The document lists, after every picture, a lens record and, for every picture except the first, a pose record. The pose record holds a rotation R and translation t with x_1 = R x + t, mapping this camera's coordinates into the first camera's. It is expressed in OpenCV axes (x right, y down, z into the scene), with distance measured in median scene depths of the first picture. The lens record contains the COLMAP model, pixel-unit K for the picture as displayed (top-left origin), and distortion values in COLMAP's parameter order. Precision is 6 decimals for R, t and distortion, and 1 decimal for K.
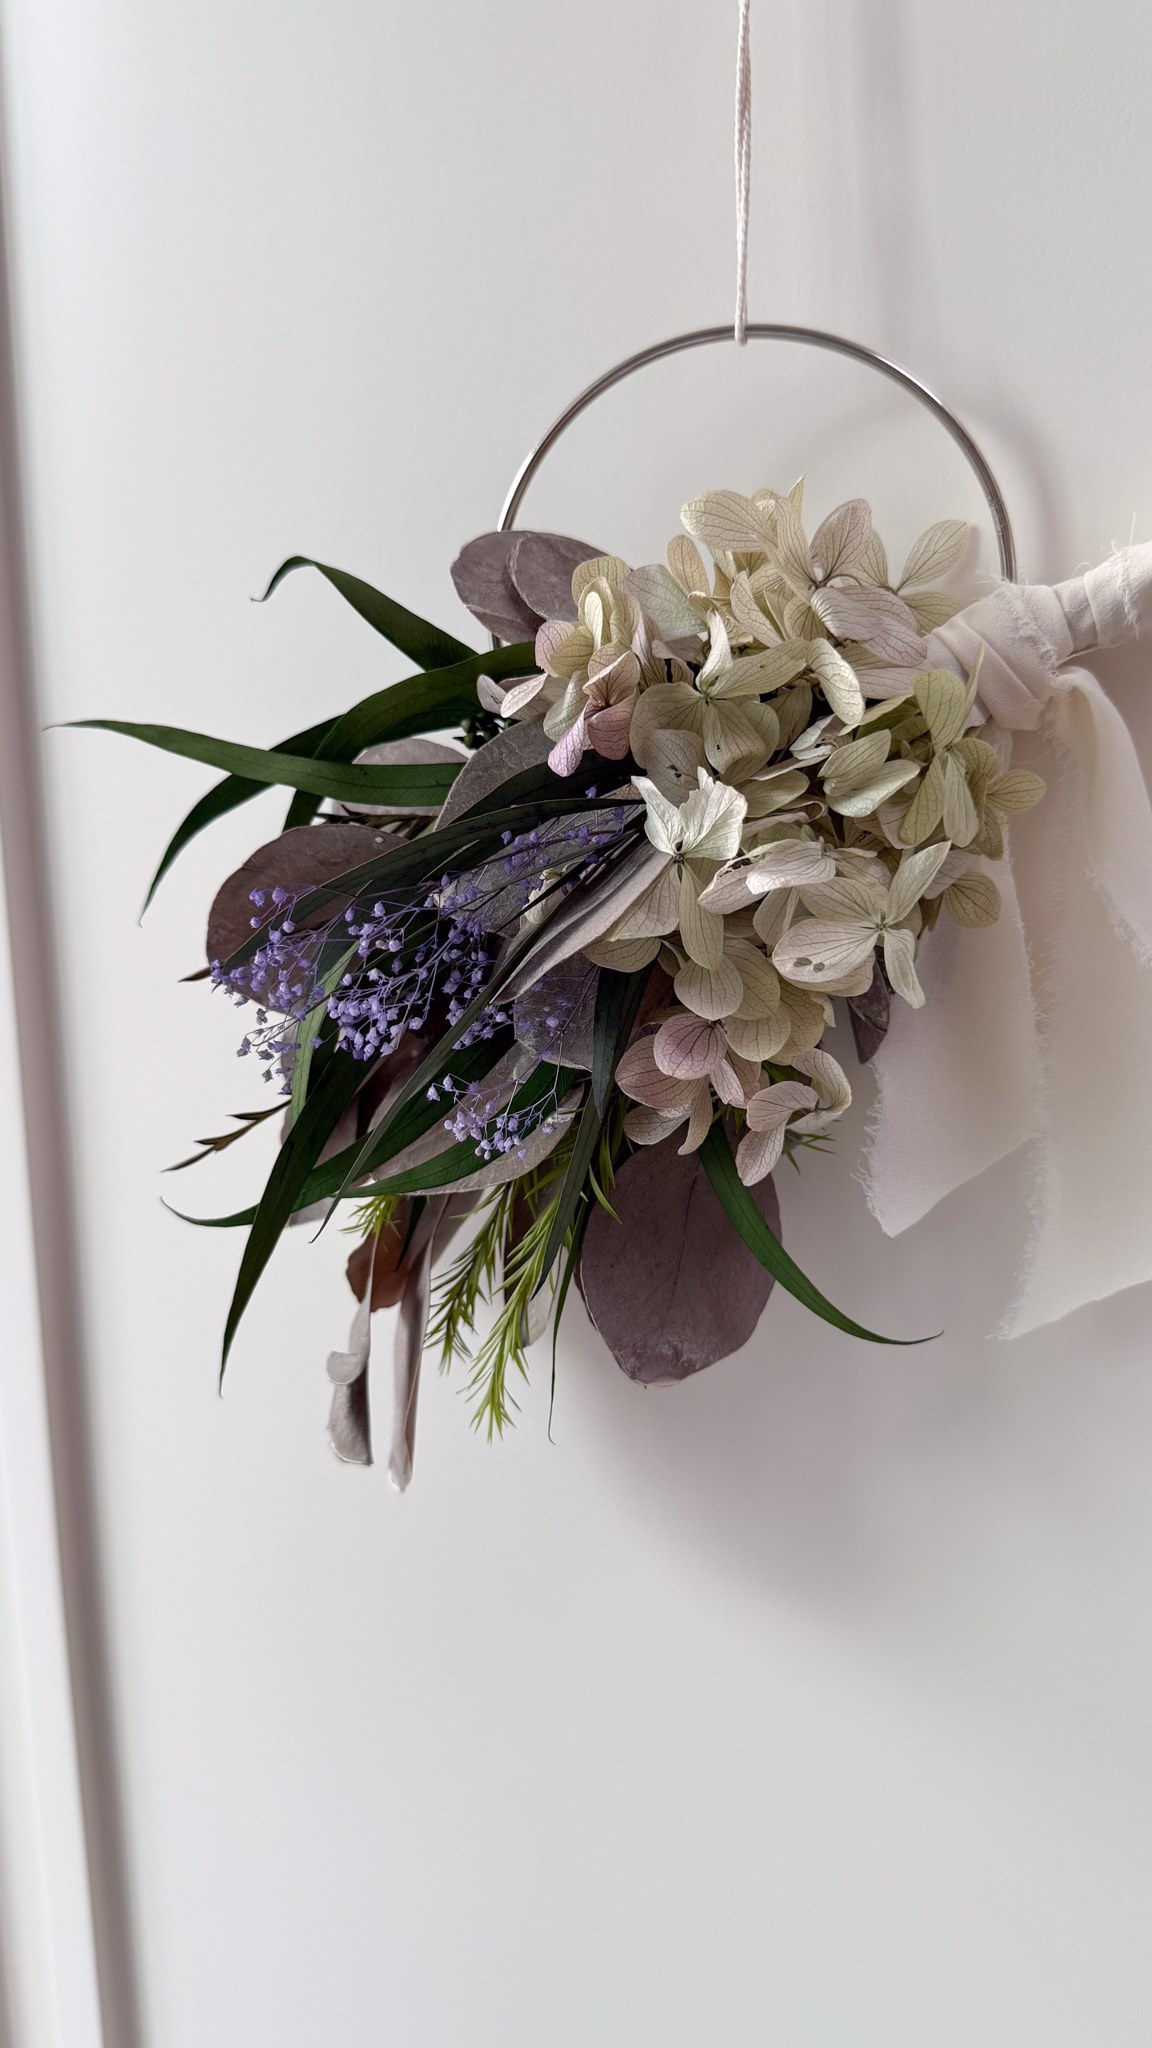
lens RADIAL K [[1687.5, 0, 565.5], [0, 1687.5, 1040.2], [0, 0, 1]] dist [0.131055, -0.277473]
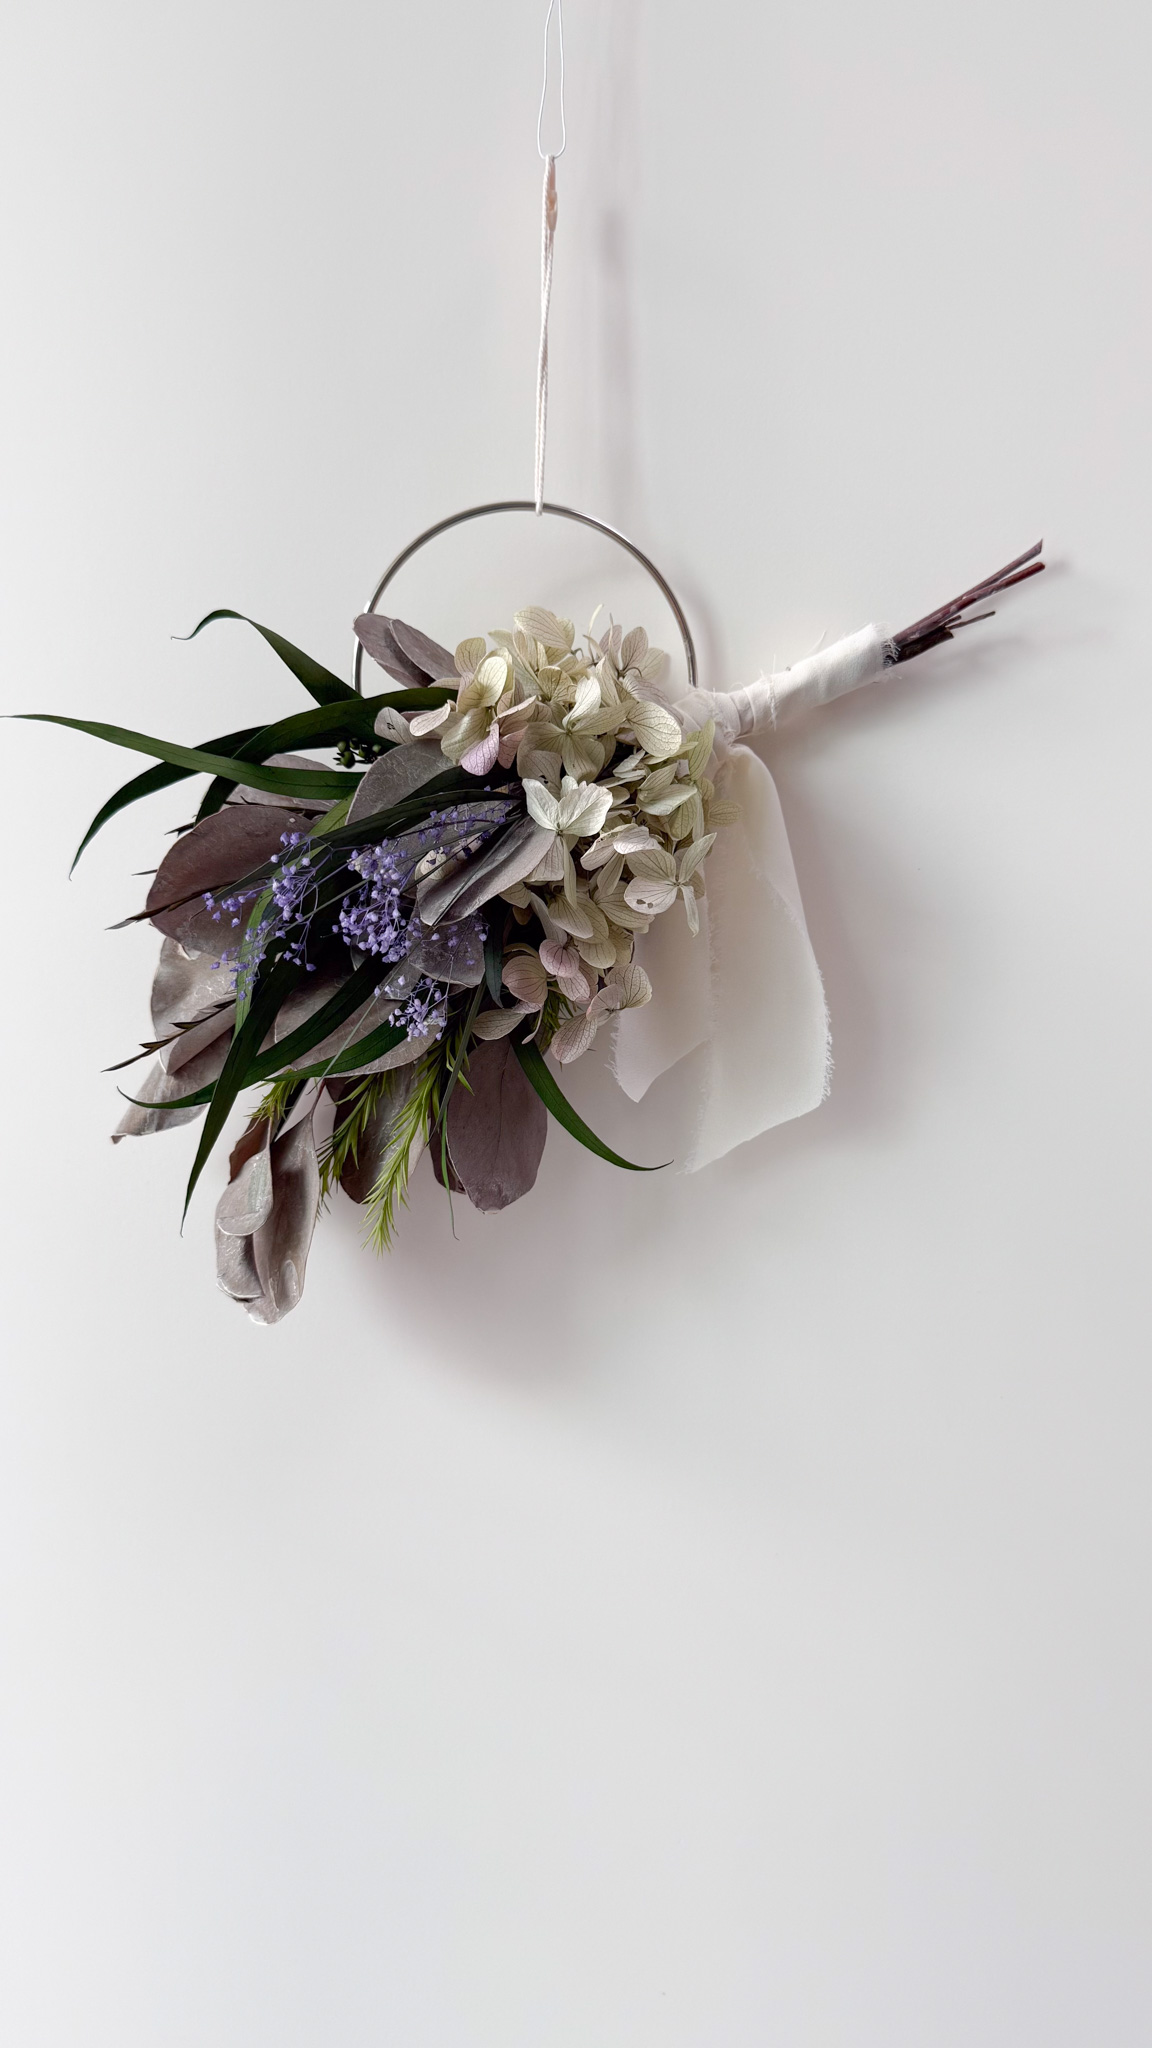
lens RADIAL K [[1475.7, 0, 576.0], [0, 1475.7, 1024.0], [0, 0, 1]] dist [0.200551, -0.465419]
pose [[0.884925, 0.013862, 0.465527, -0.496534], [0.029156, 0.995948, -0.085079, 0.164252], [-0.464820, 0.088861, 0.880935, -0.158501]]
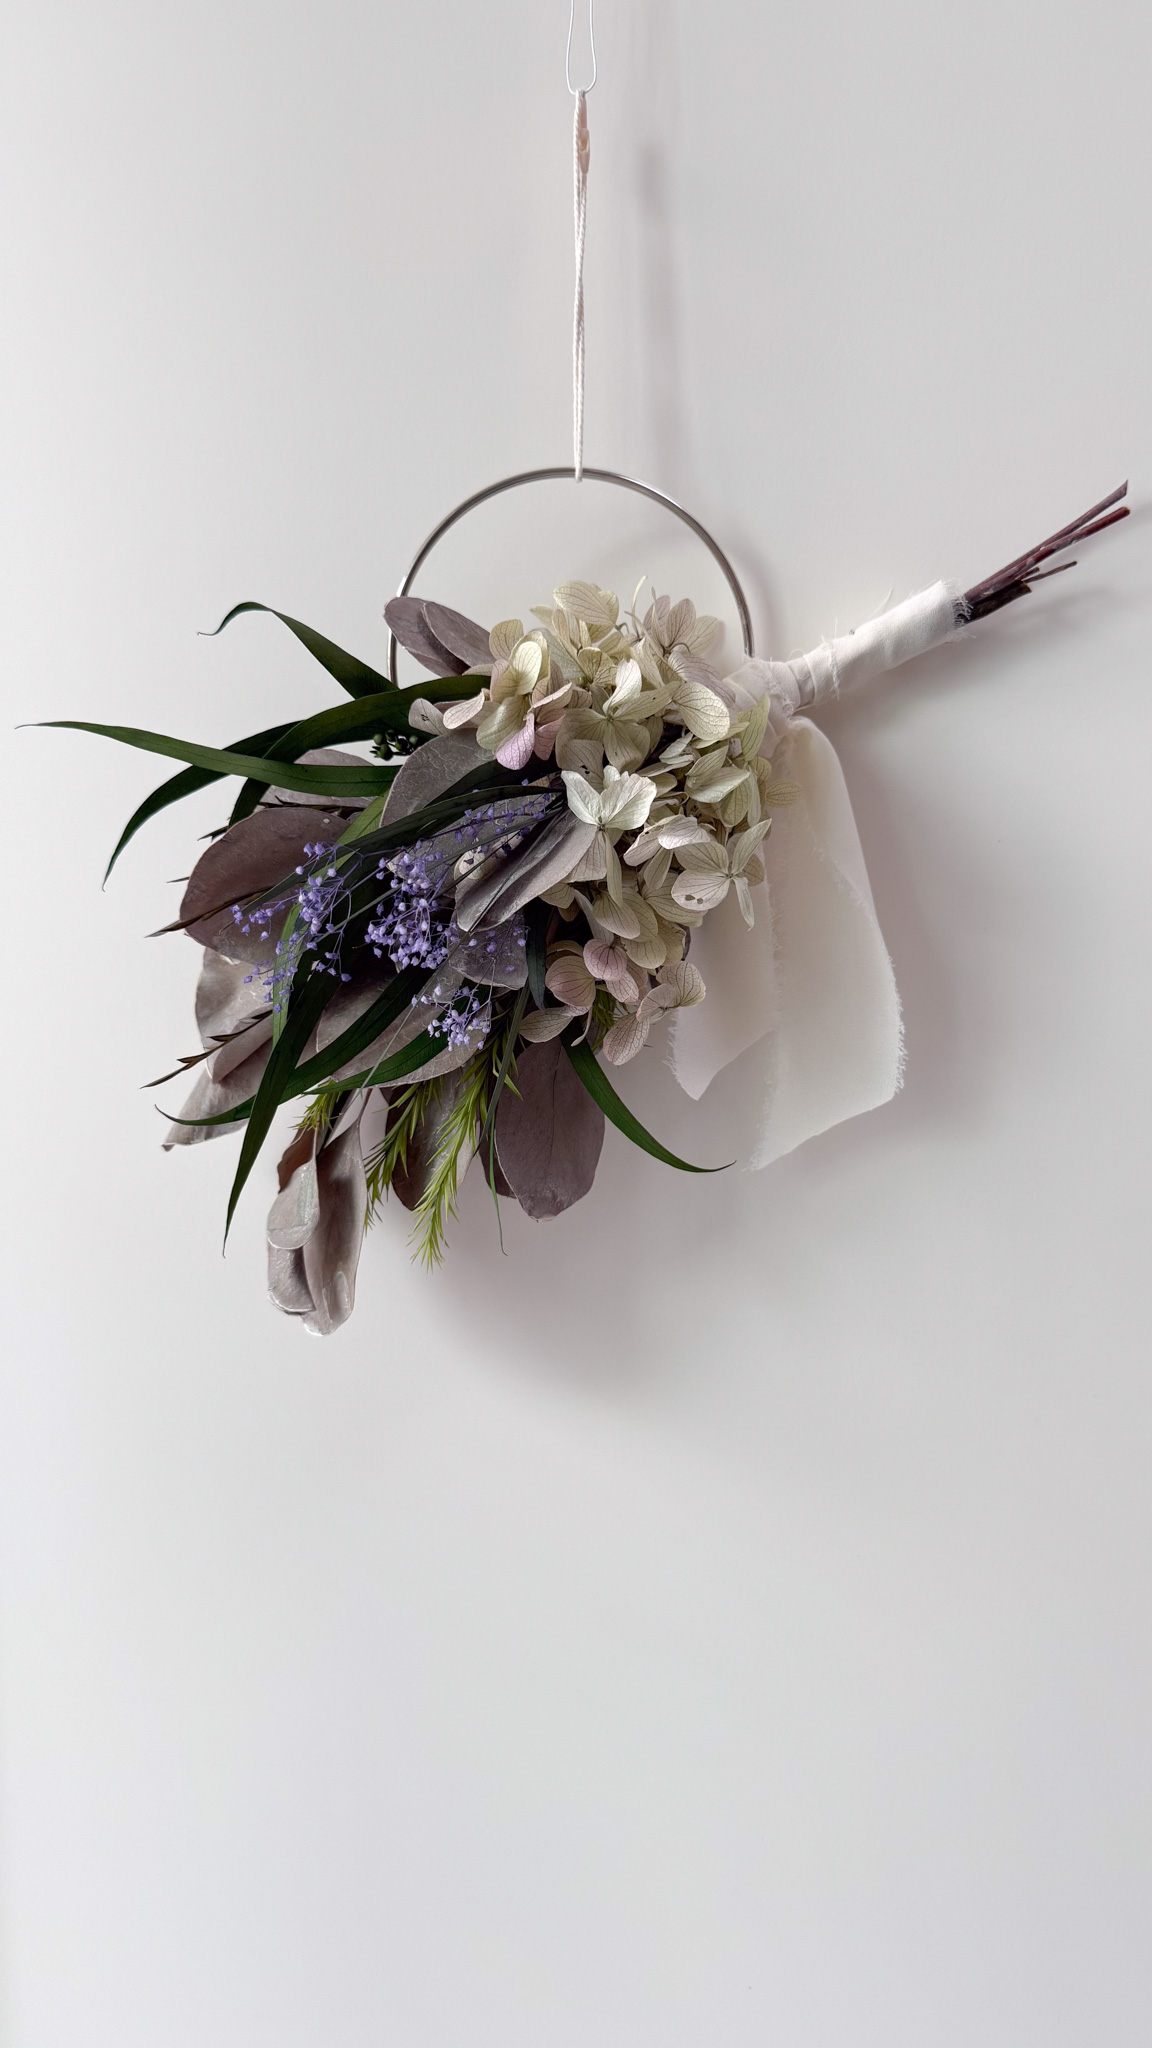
lens RADIAL K [[1475.7, 0, 576.0], [0, 1475.7, 1024.0], [0, 0, 1]] dist [0.200551, -0.465419]
pose [[0.917076, -0.028284, 0.397707, -0.423285], [0.048551, 0.997980, -0.040978, 0.101730], [-0.395745, 0.056889, 0.916597, -0.131786]]
